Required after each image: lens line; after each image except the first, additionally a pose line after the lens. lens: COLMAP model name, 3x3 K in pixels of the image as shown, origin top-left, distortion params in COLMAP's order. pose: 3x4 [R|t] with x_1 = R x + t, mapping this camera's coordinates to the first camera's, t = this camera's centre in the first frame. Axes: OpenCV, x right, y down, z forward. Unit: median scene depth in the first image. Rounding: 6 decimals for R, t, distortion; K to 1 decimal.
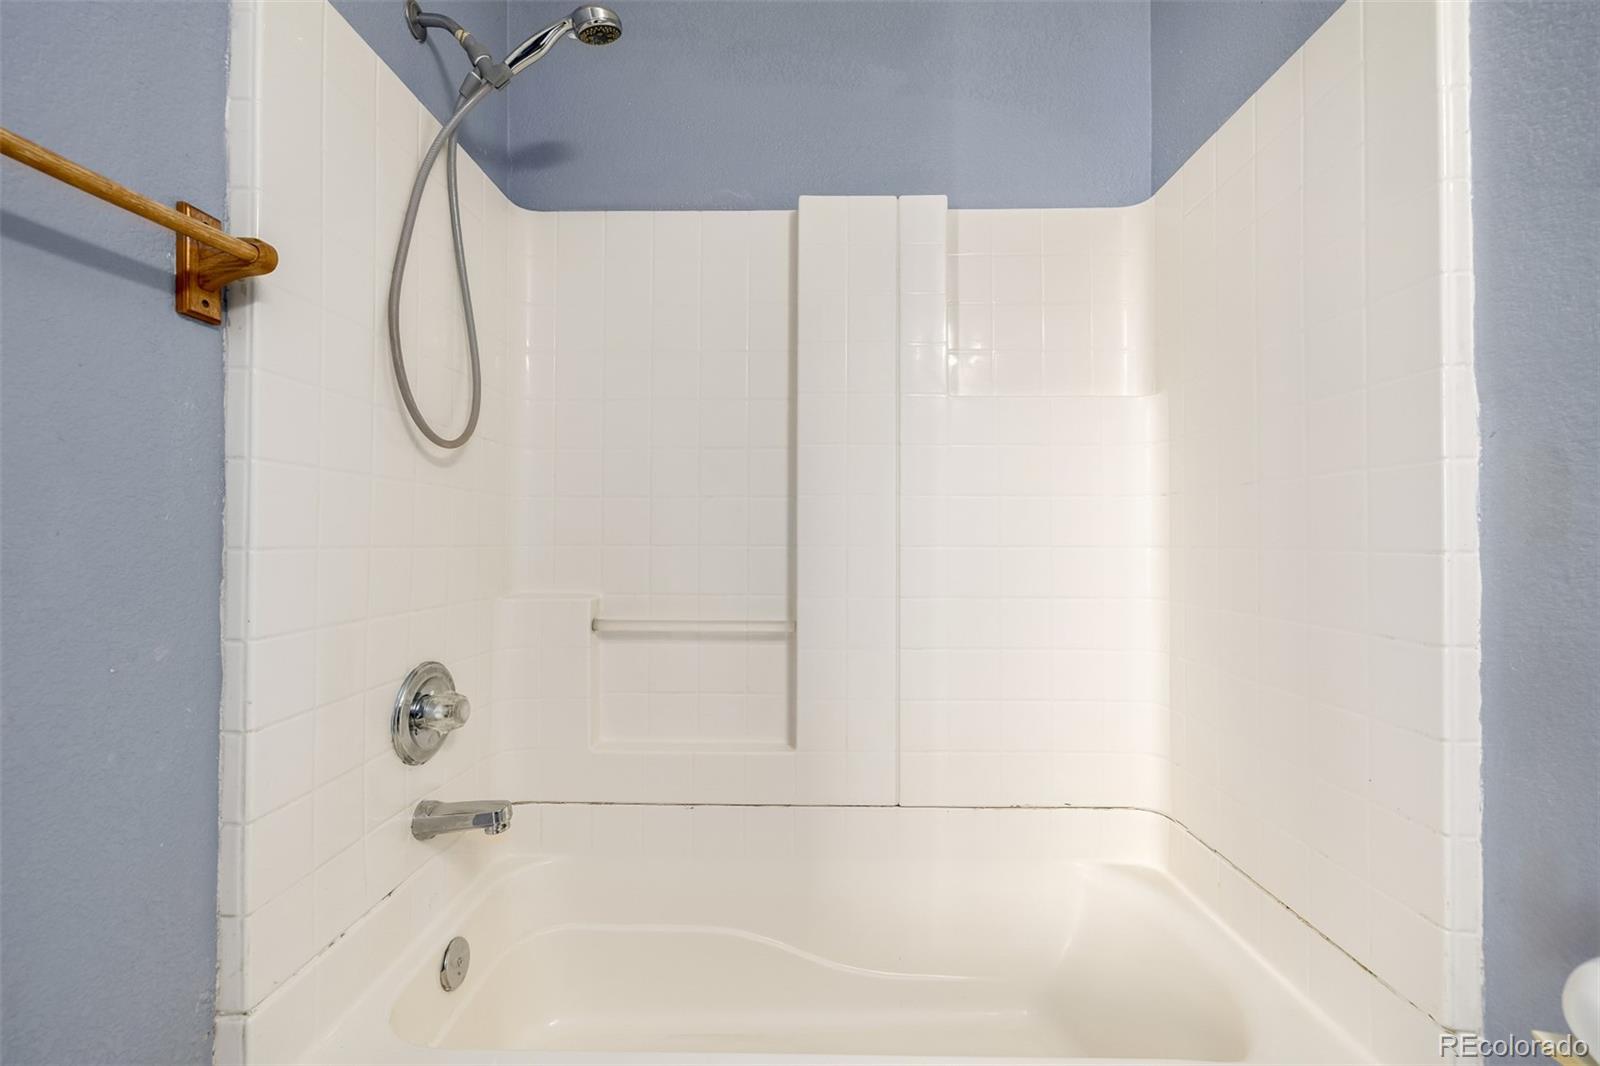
lens RADIAL K [[687.9, 0, 777.1], [0, 687.9, 531.2], [0, 0, 1]] dist [0.001108, 0.000685]
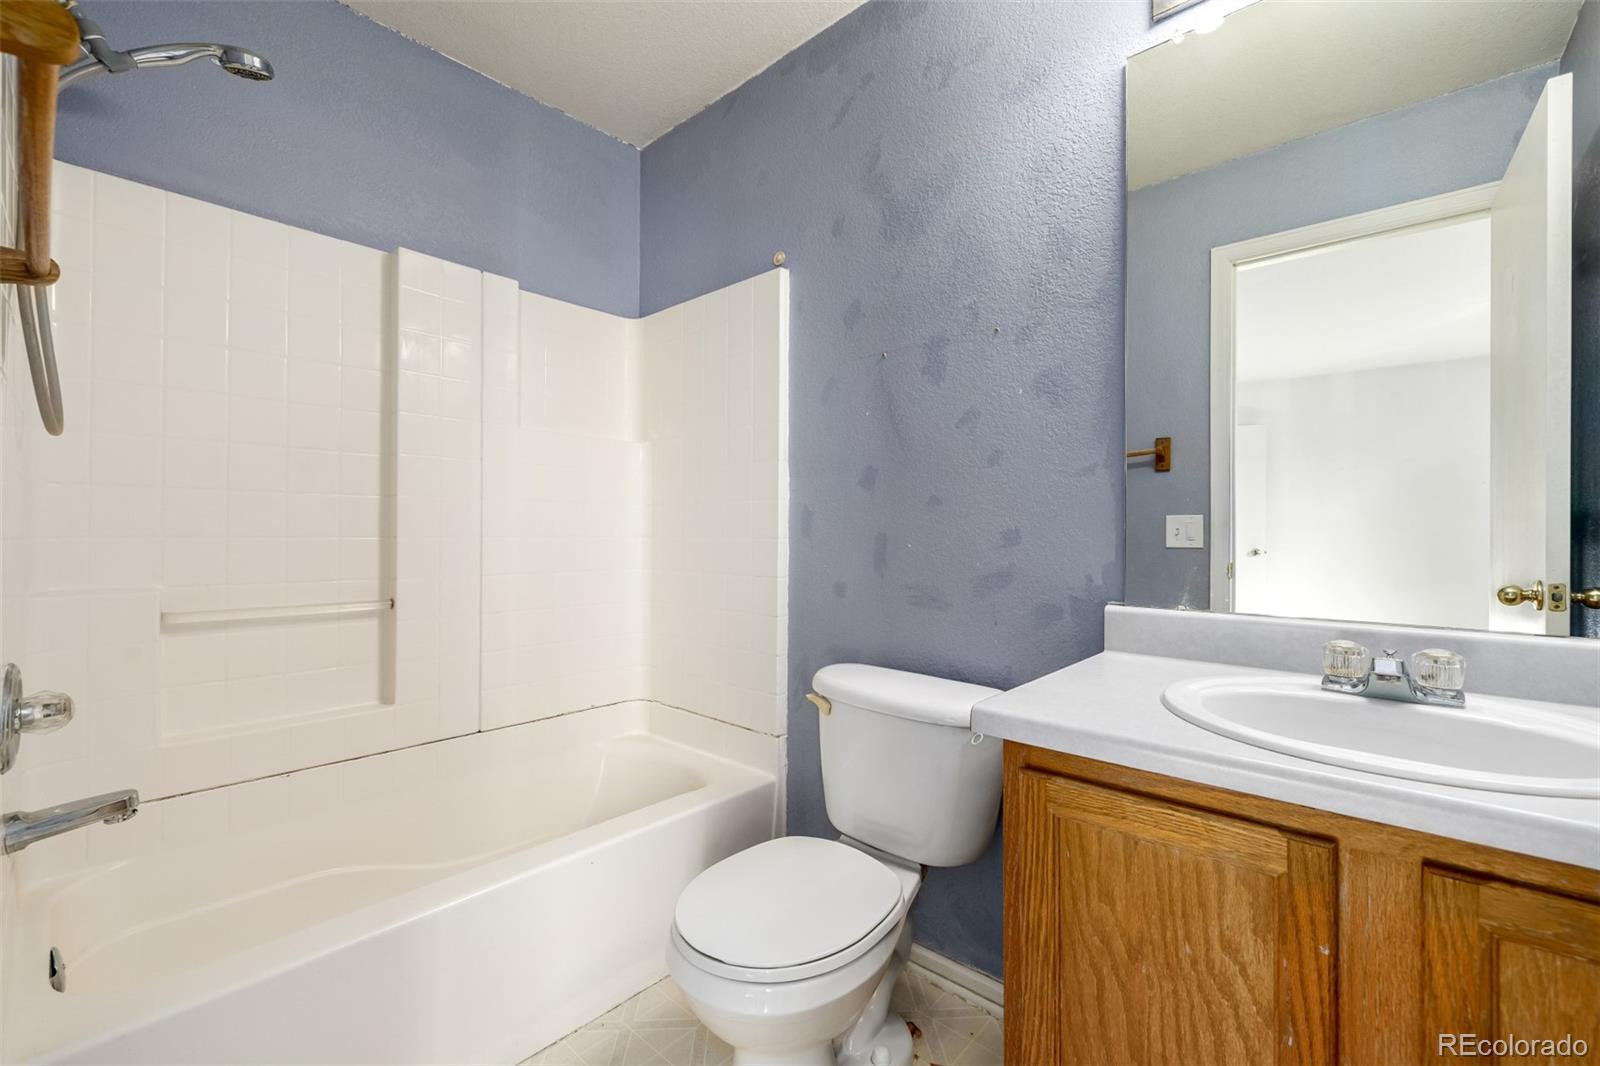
lens RADIAL K [[687.9, 0, 799.3], [0, 687.9, 529.5], [0, 0, 1]] dist [0.001108, 0.000685]
pose [[0.654665, 0.006508, 0.755891, -0.449309], [-0.012674, 0.999917, 0.002368, -0.003794], [-0.755813, -0.011131, 0.654693, -0.351141]]
